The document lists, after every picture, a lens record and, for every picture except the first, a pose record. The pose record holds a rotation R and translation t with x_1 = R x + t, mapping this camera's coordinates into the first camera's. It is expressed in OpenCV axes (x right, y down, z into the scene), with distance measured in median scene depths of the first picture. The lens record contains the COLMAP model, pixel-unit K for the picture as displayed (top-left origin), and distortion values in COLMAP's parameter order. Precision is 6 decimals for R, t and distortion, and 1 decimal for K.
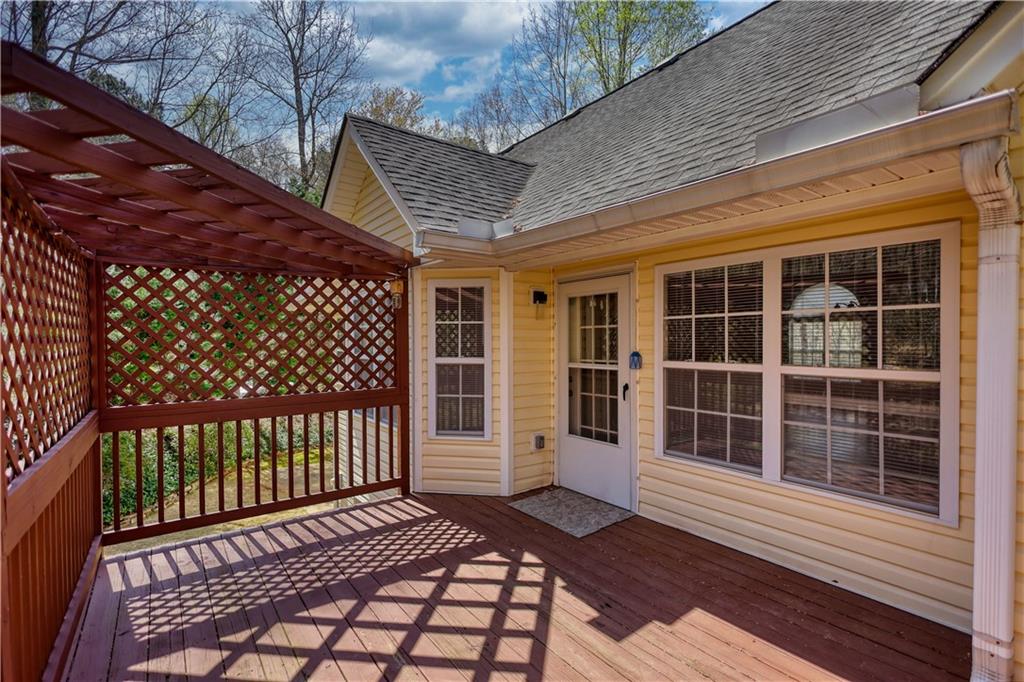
lens RADIAL K [[479.1, 0, 519.2], [0, 479.1, 342.0], [0, 0, 1]] dist [0.000913, -0.000376]
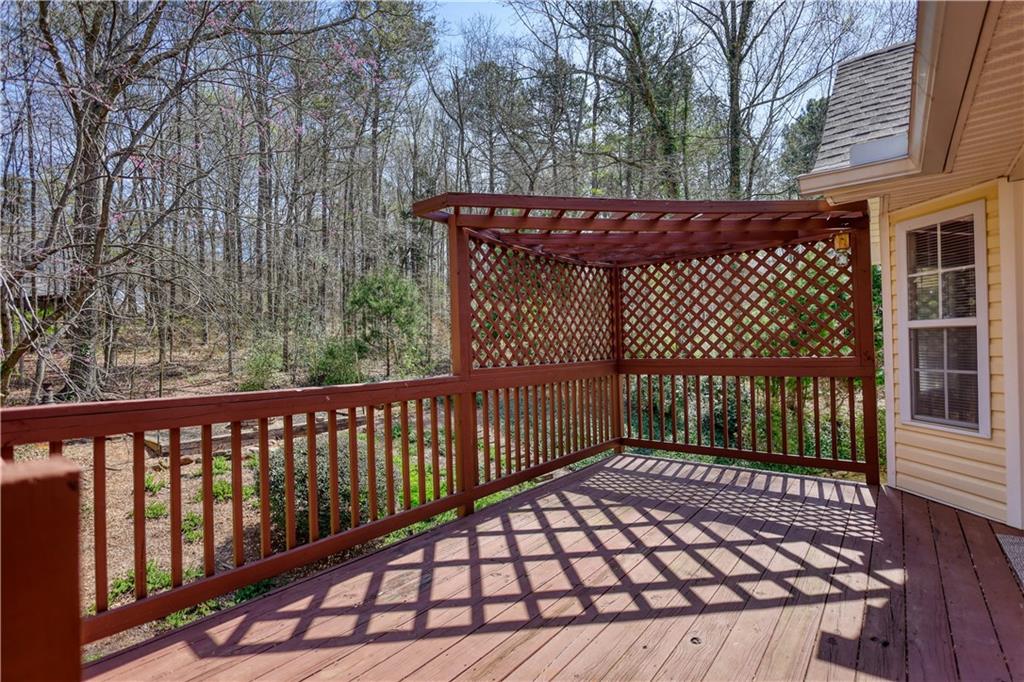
lens RADIAL K [[479.1, 0, 511.1], [0, 479.1, 341.1], [0, 0, 1]] dist [0.000913, -0.000376]
pose [[0.246727, -0.013438, -0.968992, 0.568557], [0.019325, 0.999773, -0.008944, 0.081427], [0.968892, -0.016519, 0.246931, 0.238961]]
